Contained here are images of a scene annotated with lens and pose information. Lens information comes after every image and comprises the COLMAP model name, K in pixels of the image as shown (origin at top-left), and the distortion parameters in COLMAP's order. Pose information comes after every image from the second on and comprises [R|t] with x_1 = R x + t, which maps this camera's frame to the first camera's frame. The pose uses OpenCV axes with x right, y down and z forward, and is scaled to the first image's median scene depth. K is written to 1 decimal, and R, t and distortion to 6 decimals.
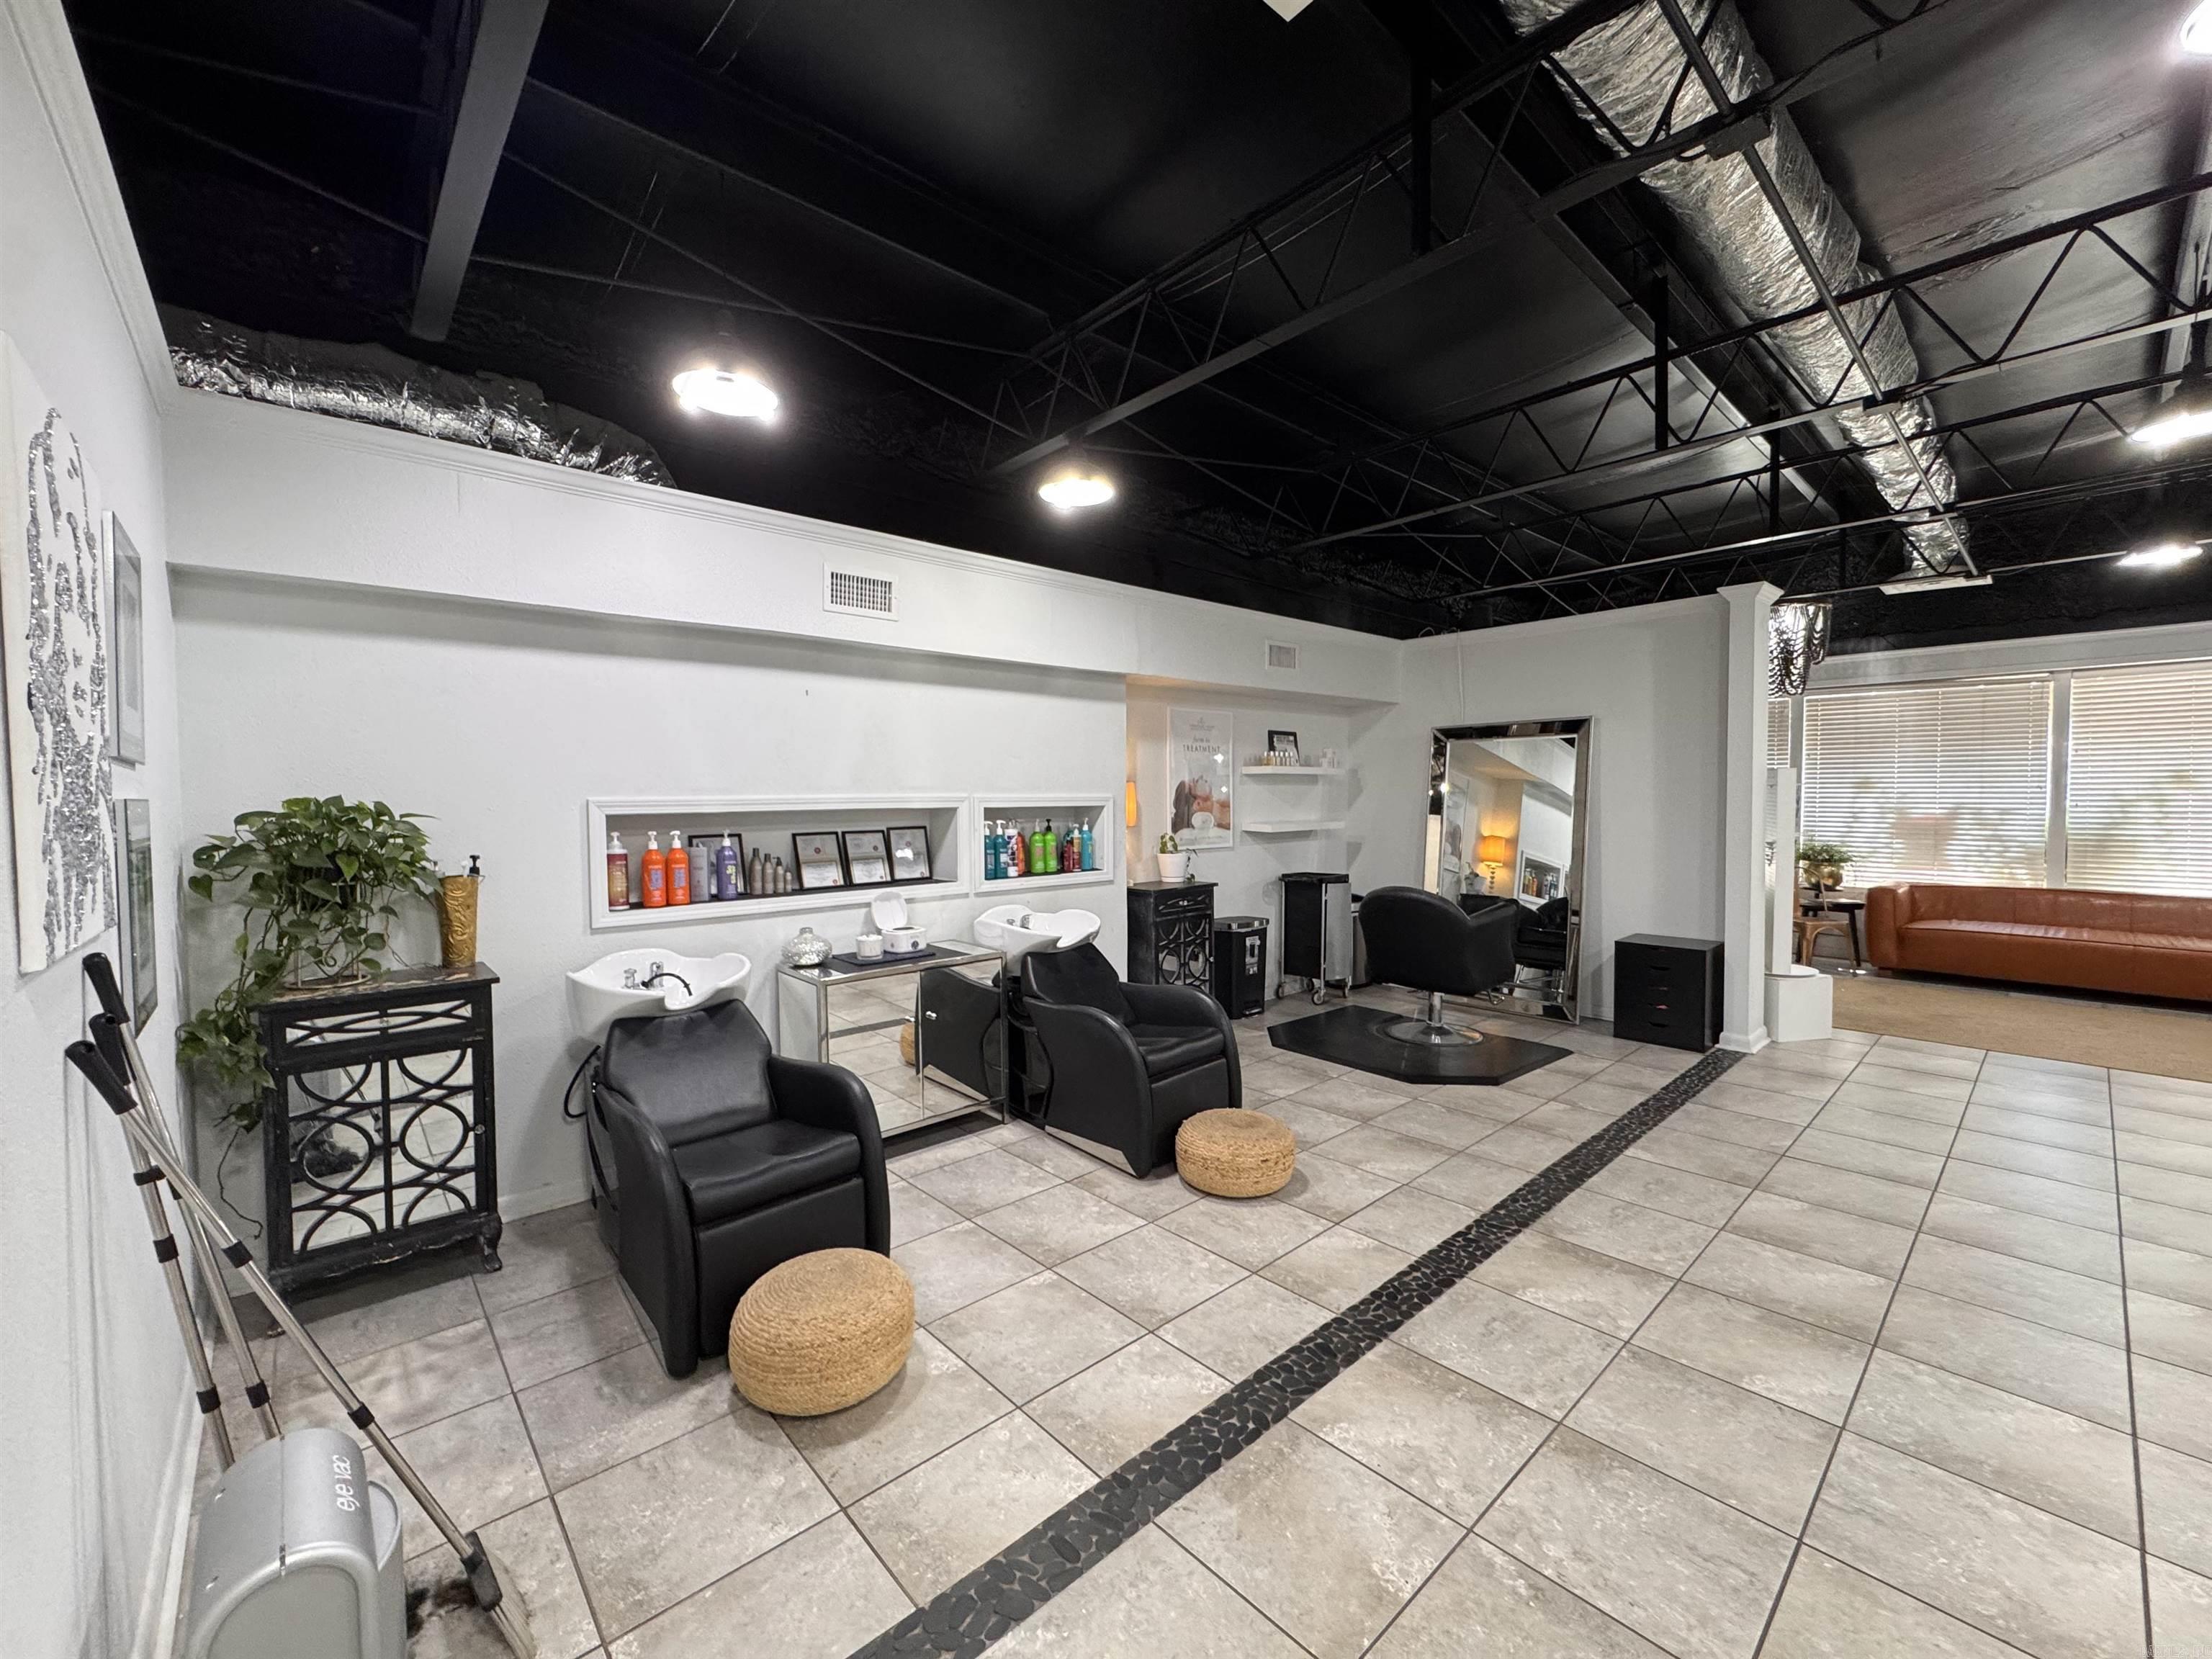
lens RADIAL K [[887.4, 0, 1110.7], [0, 887.4, 823.7], [0, 0, 1]] dist [-0.002321, 0.000359]
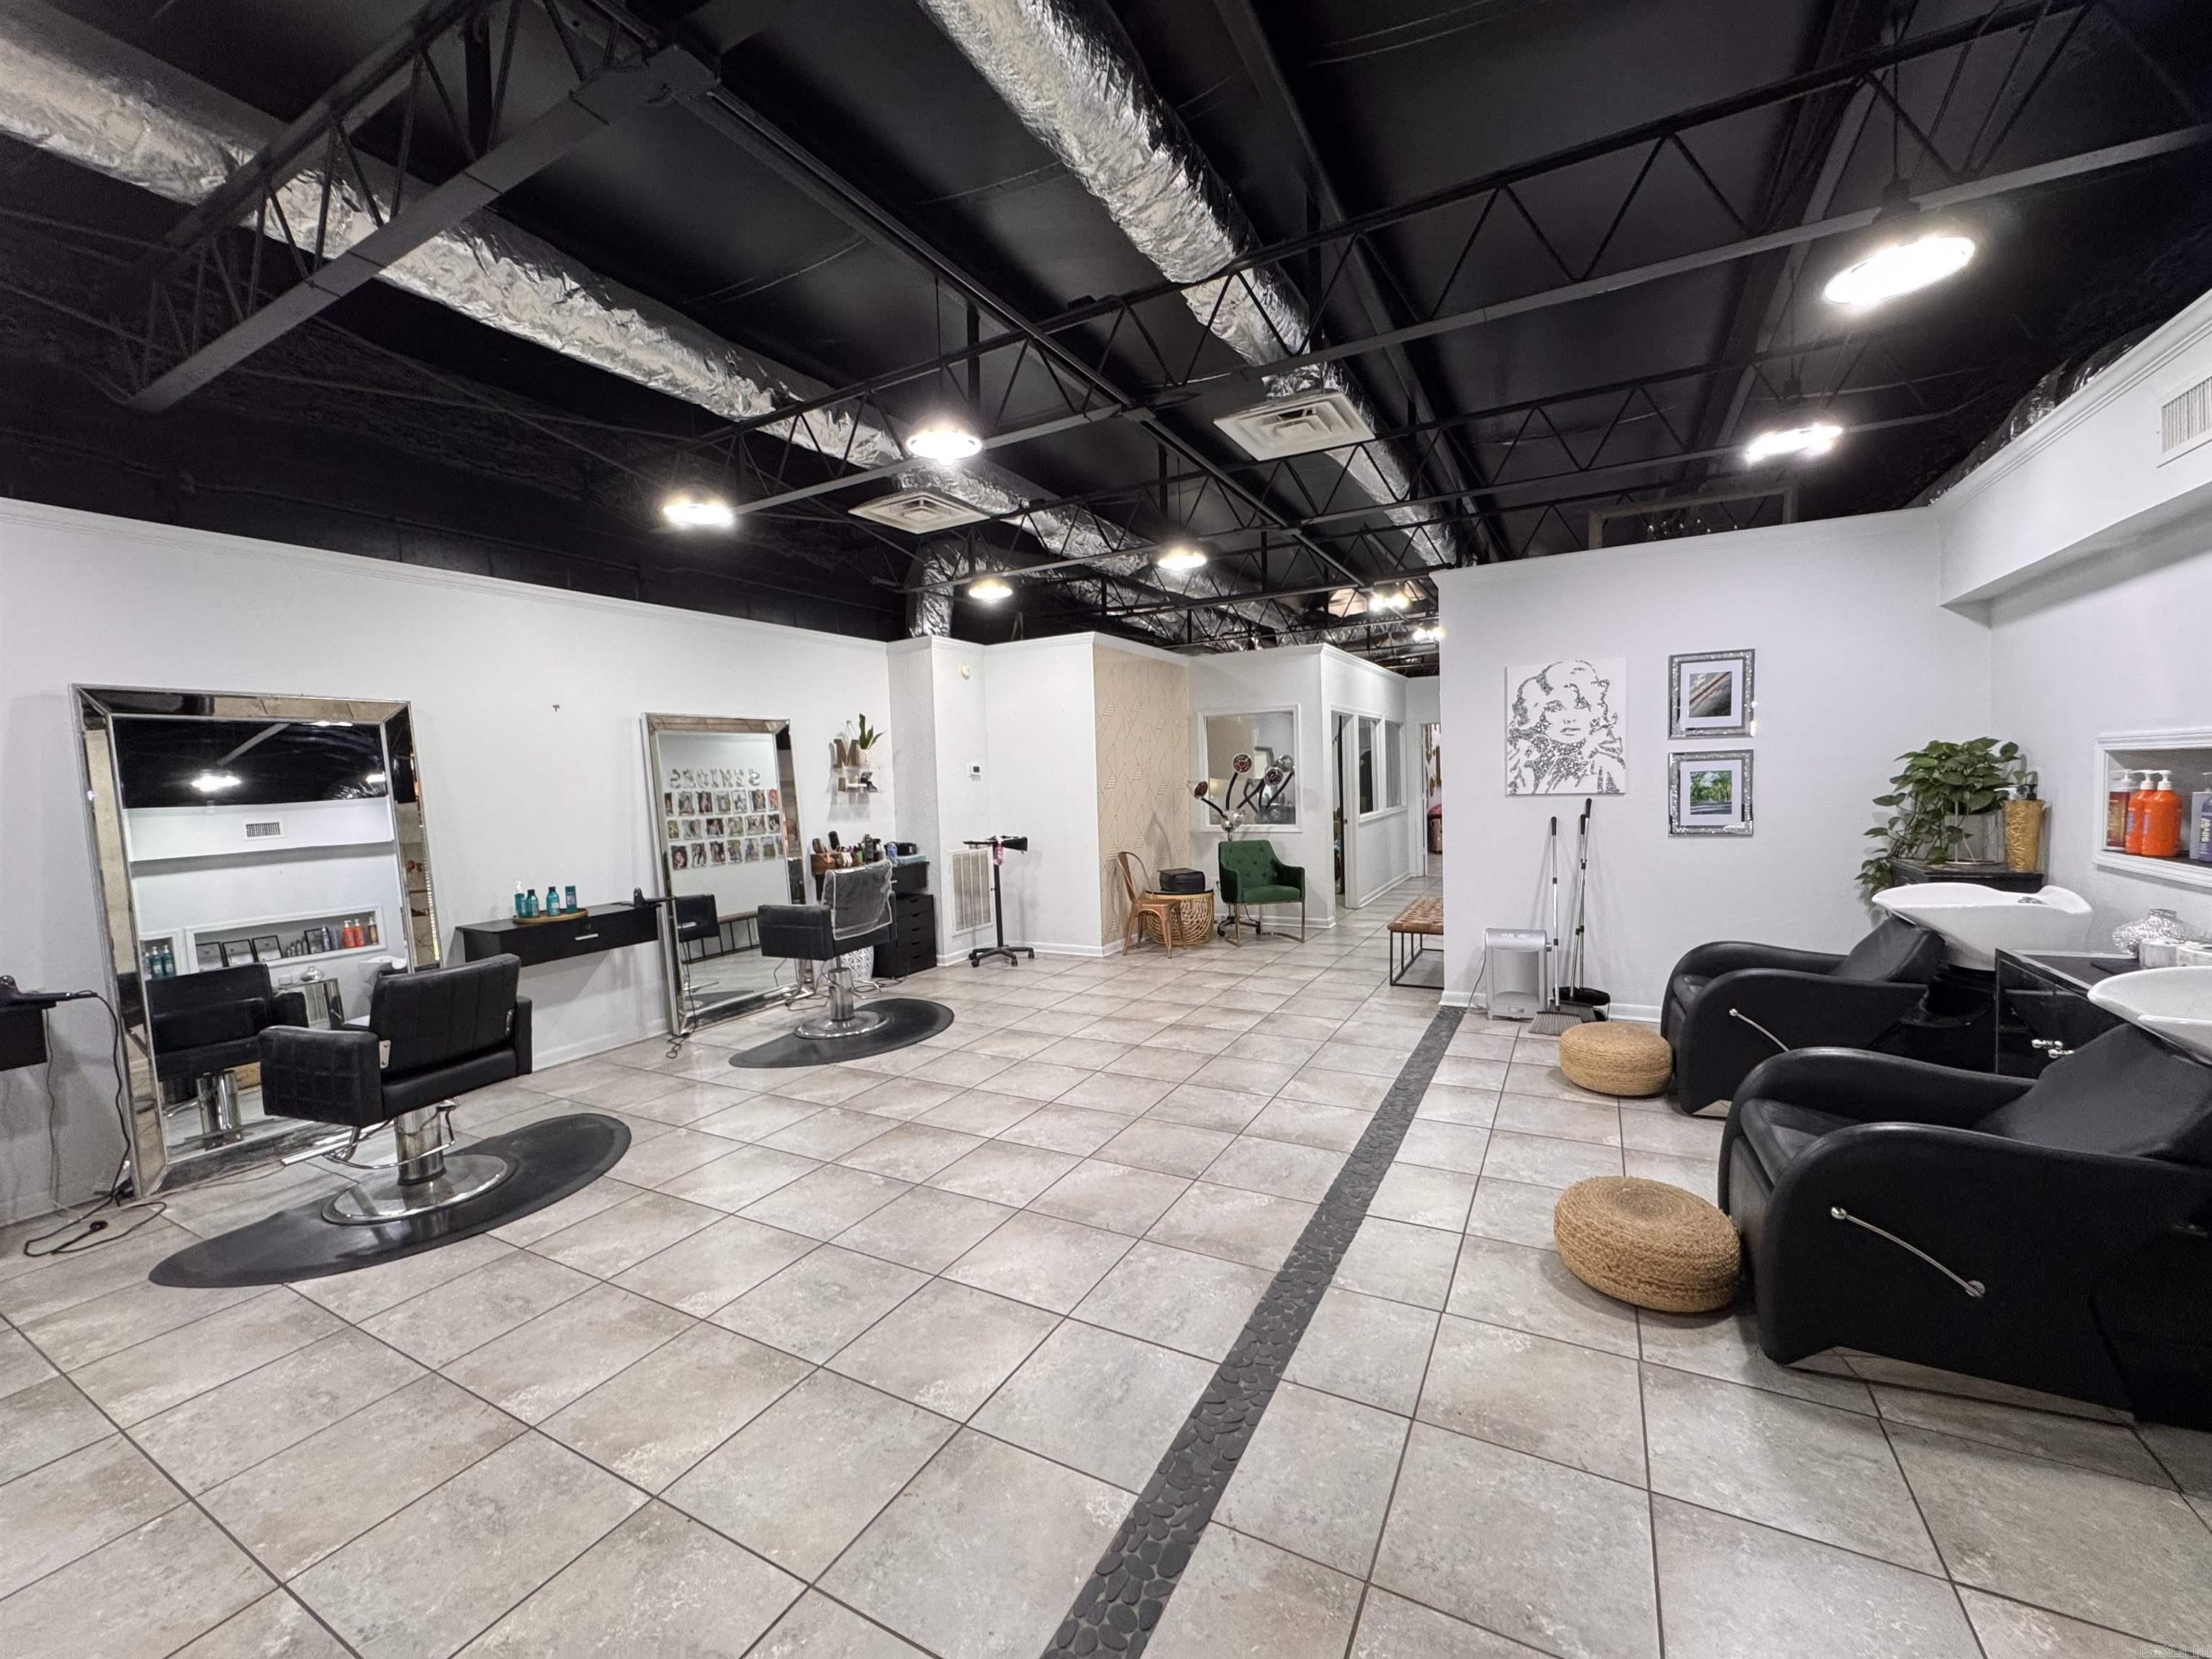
lens RADIAL K [[887.4, 0, 1105.1], [0, 887.4, 832.9], [0, 0, 1]] dist [-0.002321, 0.000359]
pose [[-0.944710, 0.064067, -0.321588, 0.979350], [0.032534, 0.994202, 0.102491, -0.071352], [0.326290, 0.086361, -0.941317, 1.916085]]
